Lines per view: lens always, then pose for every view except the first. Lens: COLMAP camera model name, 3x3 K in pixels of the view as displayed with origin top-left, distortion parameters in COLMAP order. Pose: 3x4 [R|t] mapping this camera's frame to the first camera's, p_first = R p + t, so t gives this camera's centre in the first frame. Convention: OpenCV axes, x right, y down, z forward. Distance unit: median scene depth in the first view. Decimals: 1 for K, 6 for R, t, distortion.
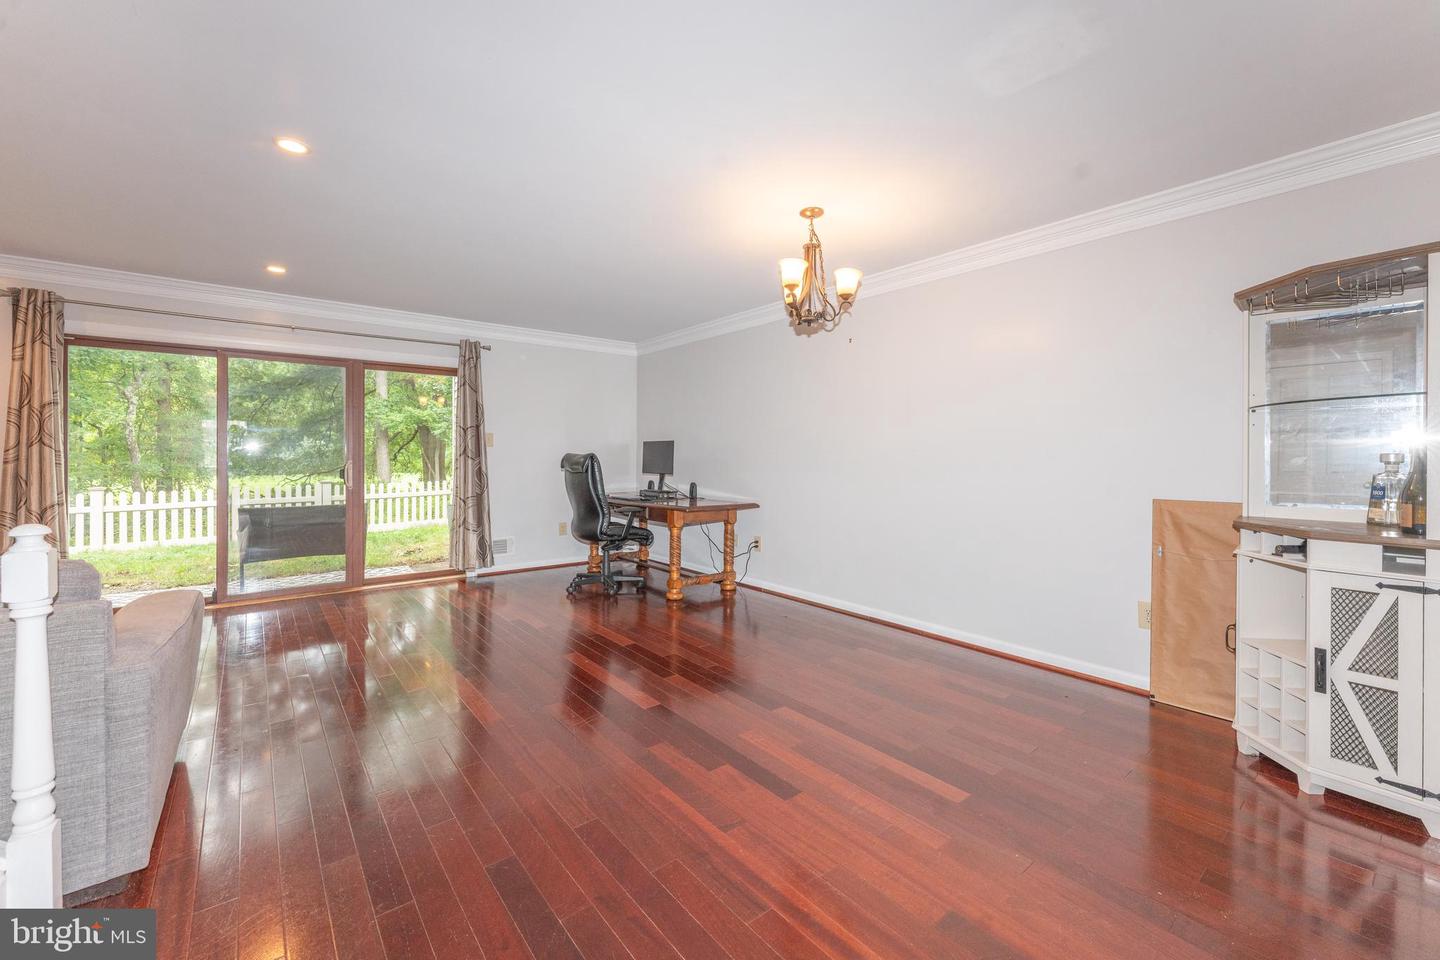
lens RADIAL K [[575.0, 0, 720.0], [0, 575.0, 472.8], [0, 0, 1]] dist [0.000685, 0.000147]
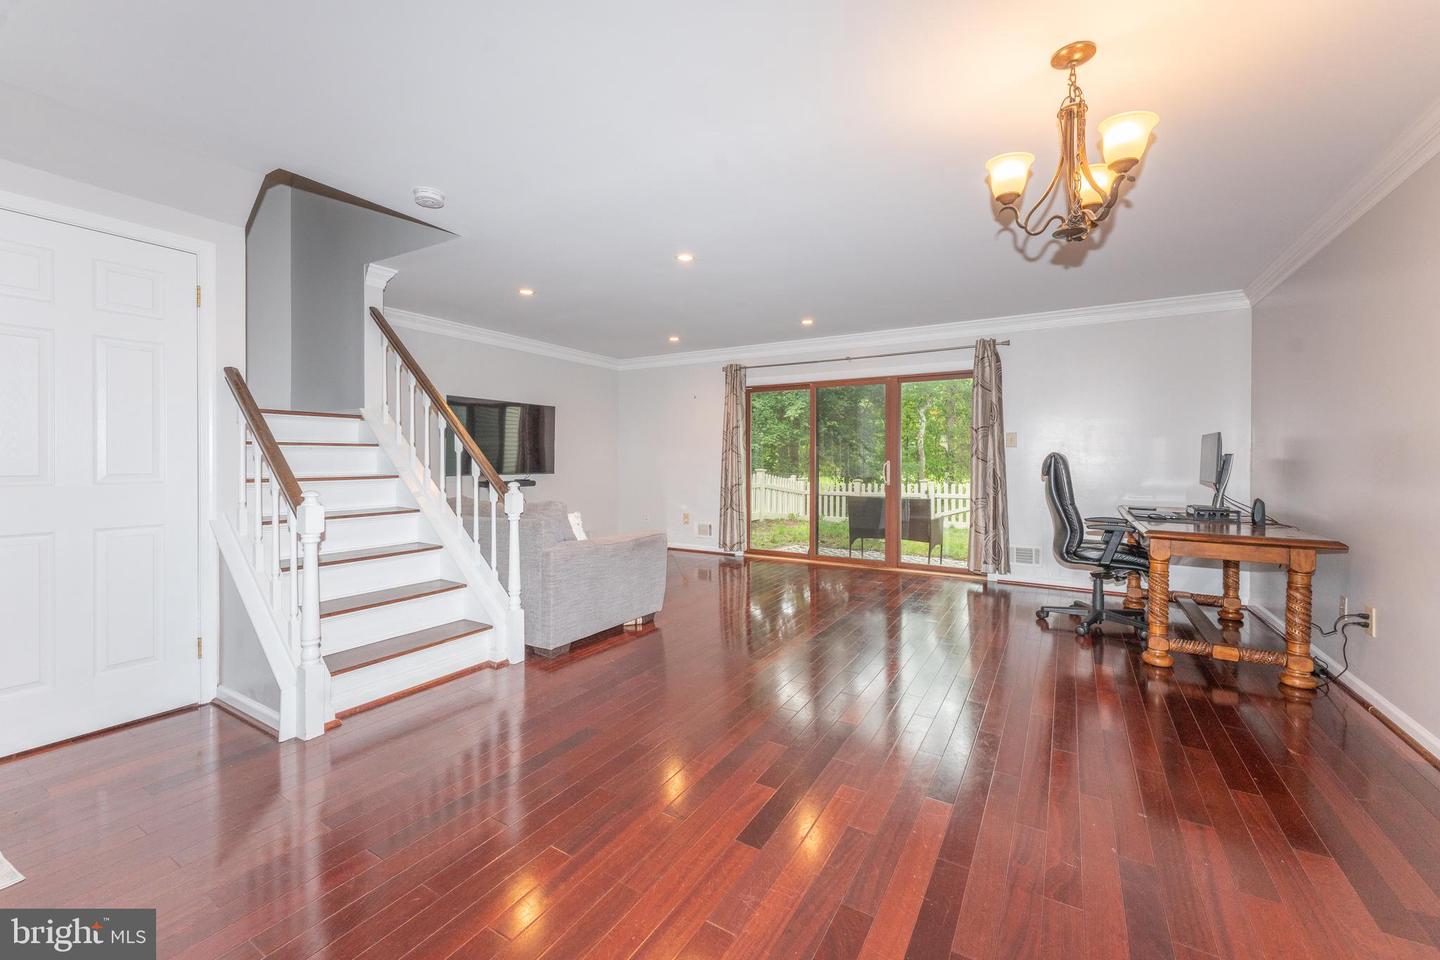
lens RADIAL K [[569.0, 0, 721.4], [0, 569.0, 460.5], [0, 0, 1]] dist [0.000206, -0.000015]
pose [[0.367333, 0.002853, -0.930085, 0.332319], [-0.026173, 0.999631, -0.007271, -0.004405], [0.929721, 0.027014, 0.367272, 0.248030]]
